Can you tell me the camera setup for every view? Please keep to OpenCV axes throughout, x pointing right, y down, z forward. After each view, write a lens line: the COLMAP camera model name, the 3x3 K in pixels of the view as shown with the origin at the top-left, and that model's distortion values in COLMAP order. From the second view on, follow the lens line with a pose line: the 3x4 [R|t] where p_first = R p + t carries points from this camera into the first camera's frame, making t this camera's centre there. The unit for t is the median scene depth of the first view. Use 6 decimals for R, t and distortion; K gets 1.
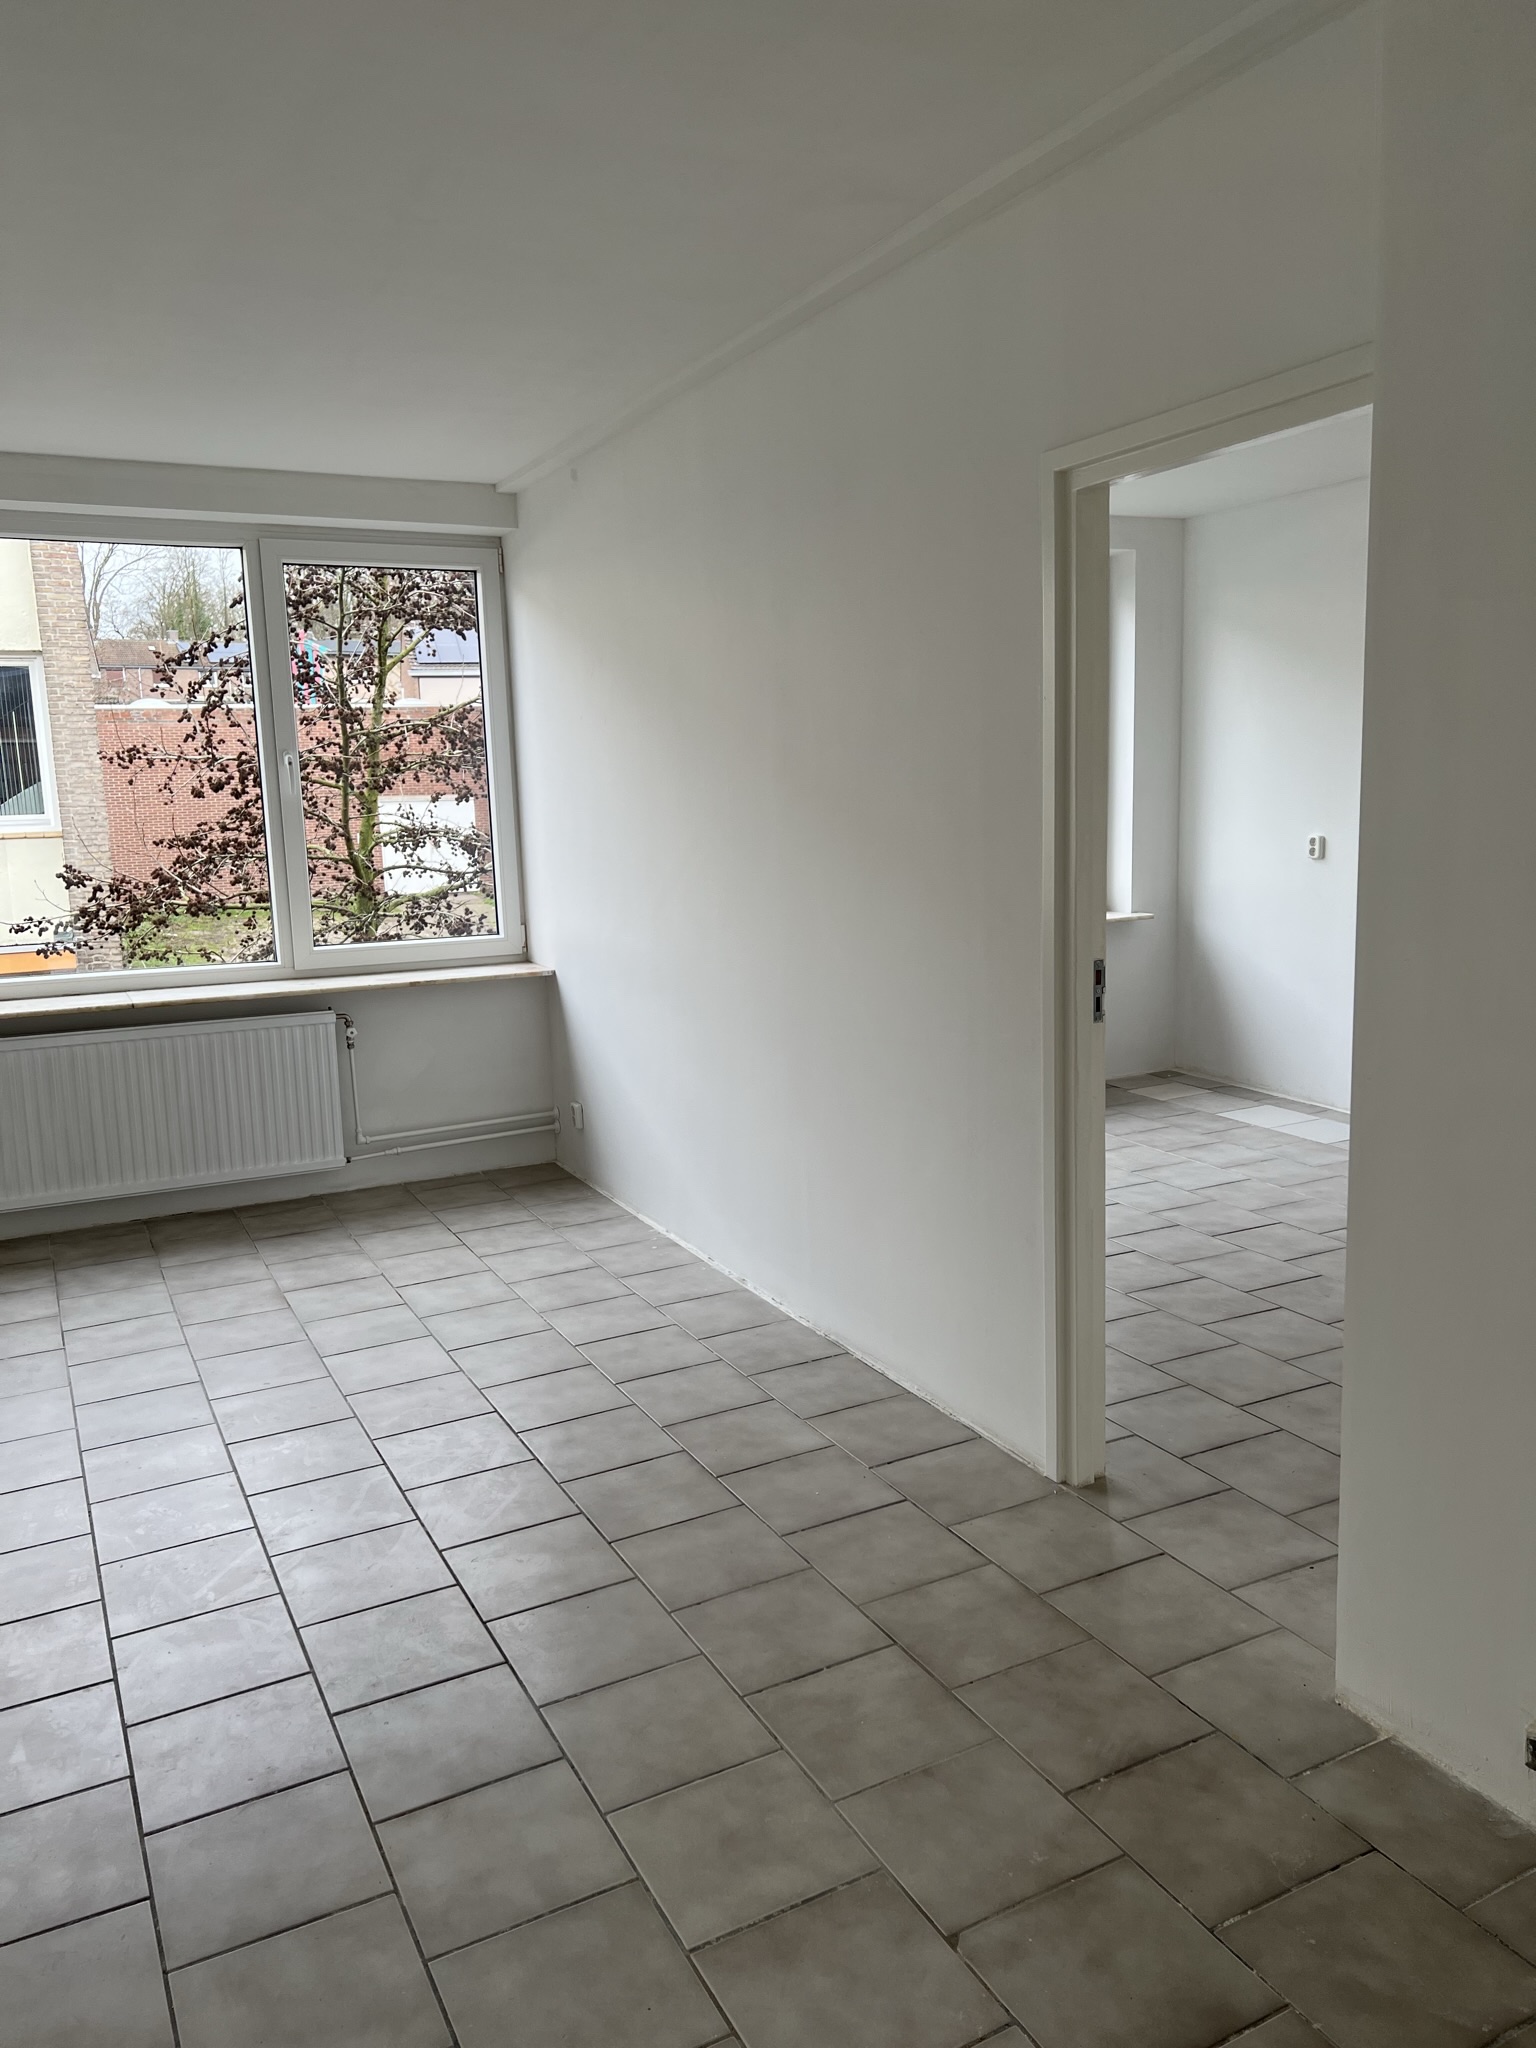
lens RADIAL K [[1548.6, 0, 773.4], [0, 1548.6, 1036.0], [0, 0, 1]] dist [0.053971, -0.050507]
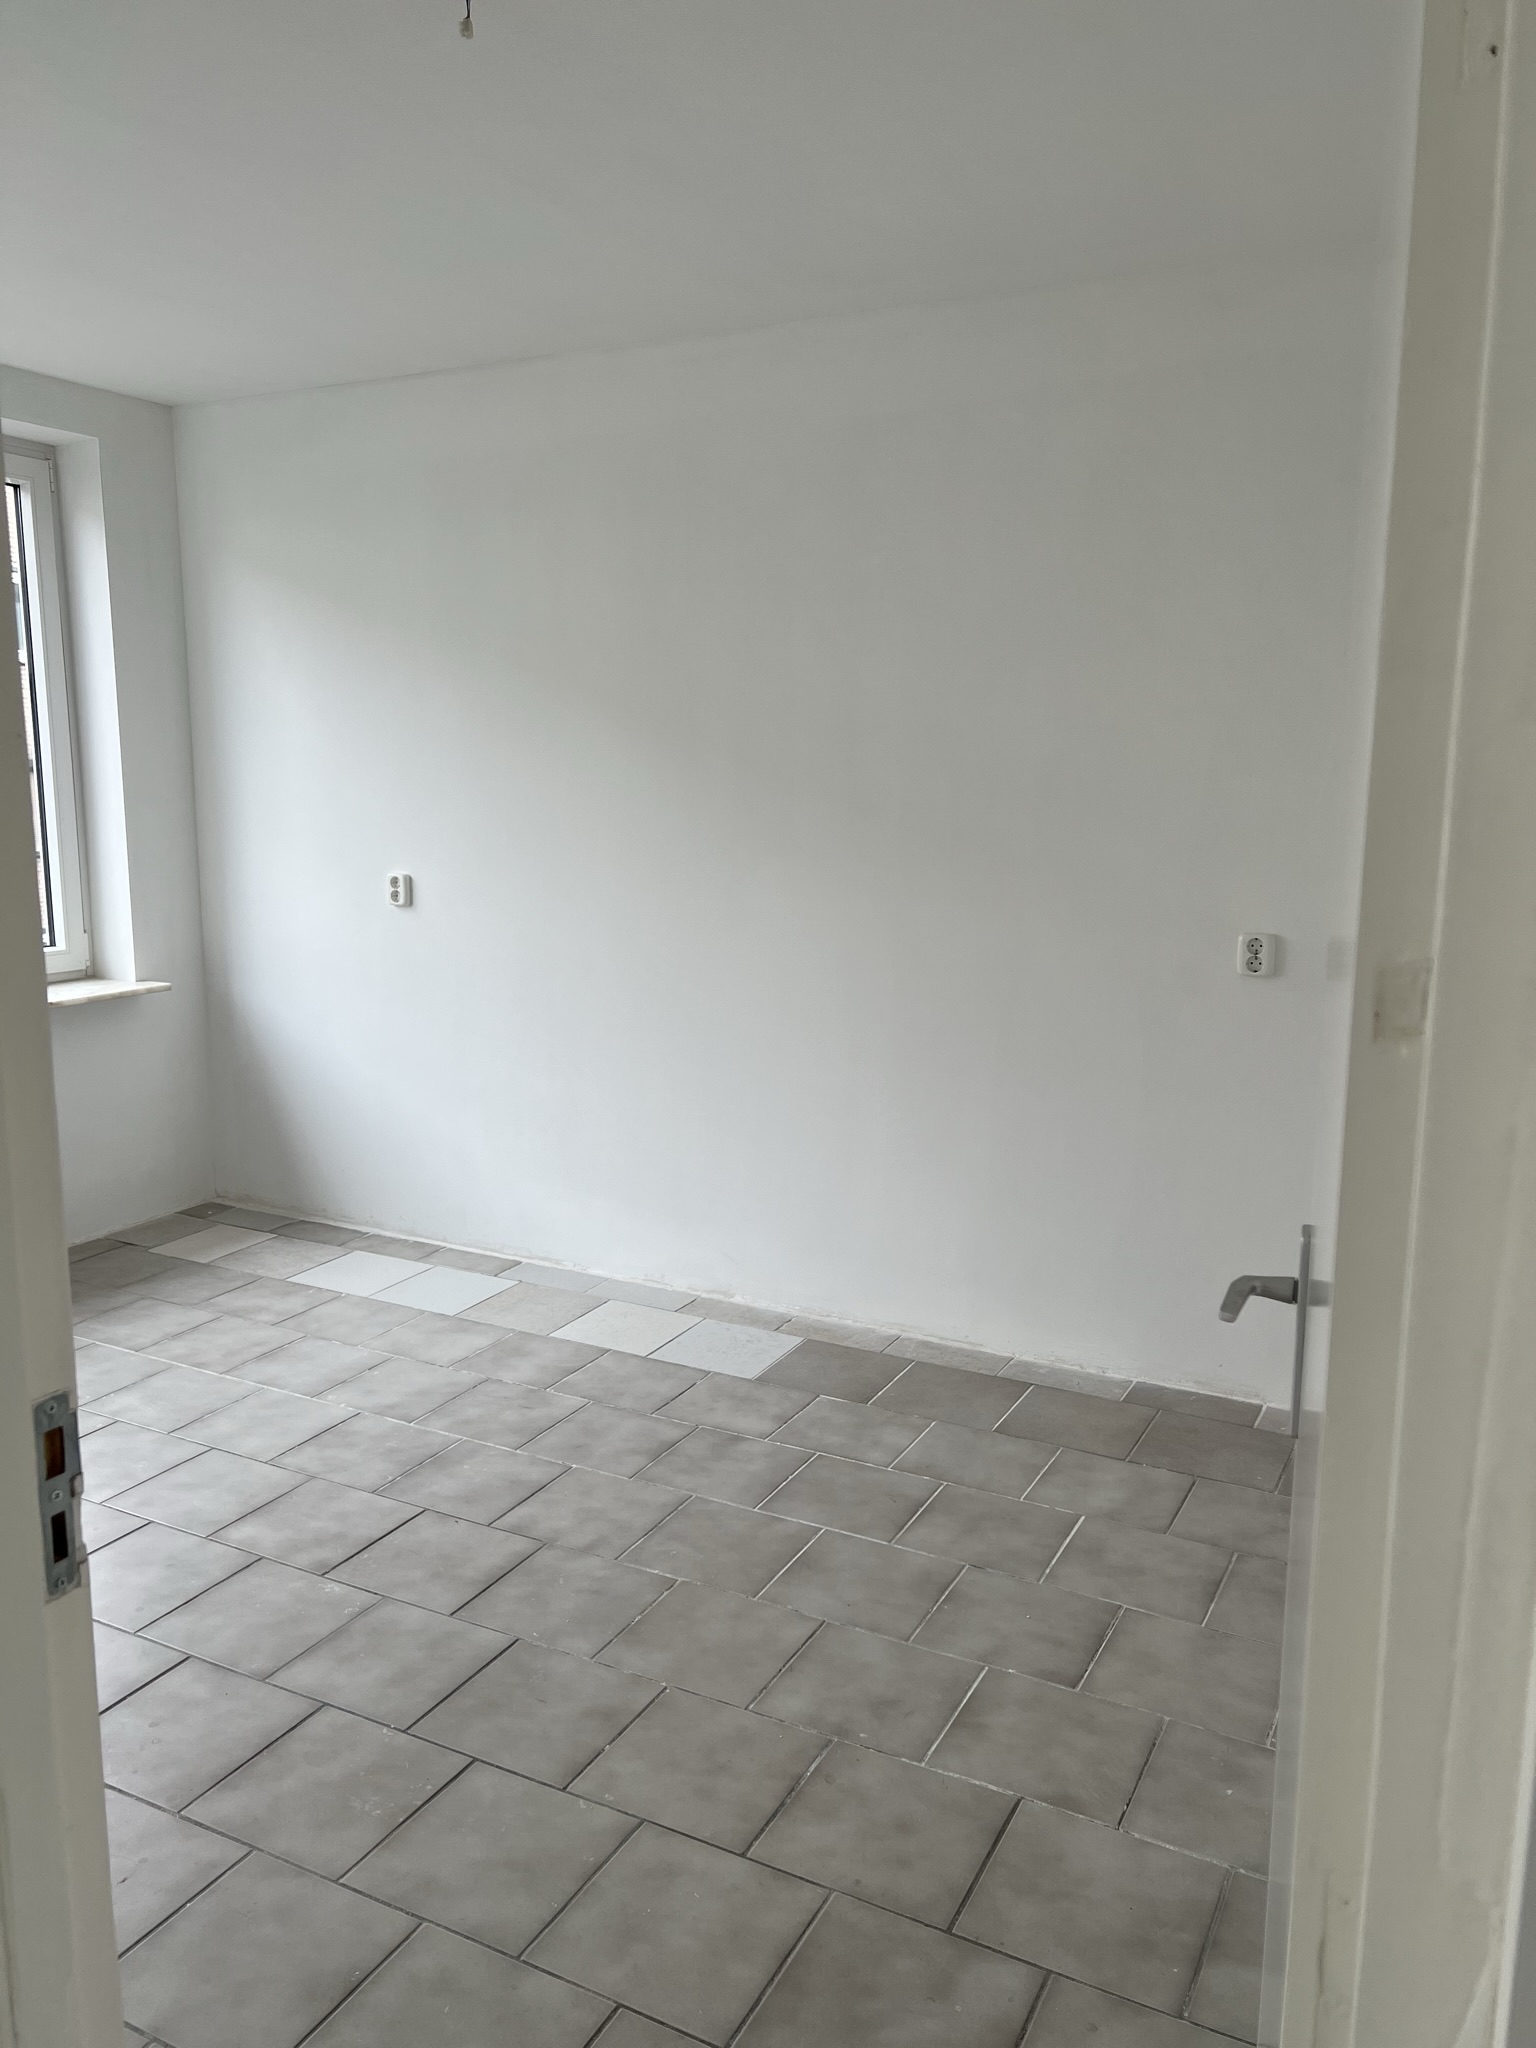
lens RADIAL K [[1548.6, 0, 773.4], [0, 1548.6, 1036.0], [0, 0, 1]] dist [0.053971, -0.050507]
pose [[0.816446, -0.063183, 0.573954, 0.121457], [0.064602, 0.997750, 0.017942, -0.092910], [-0.573797, 0.022430, 0.818691, 0.526246]]
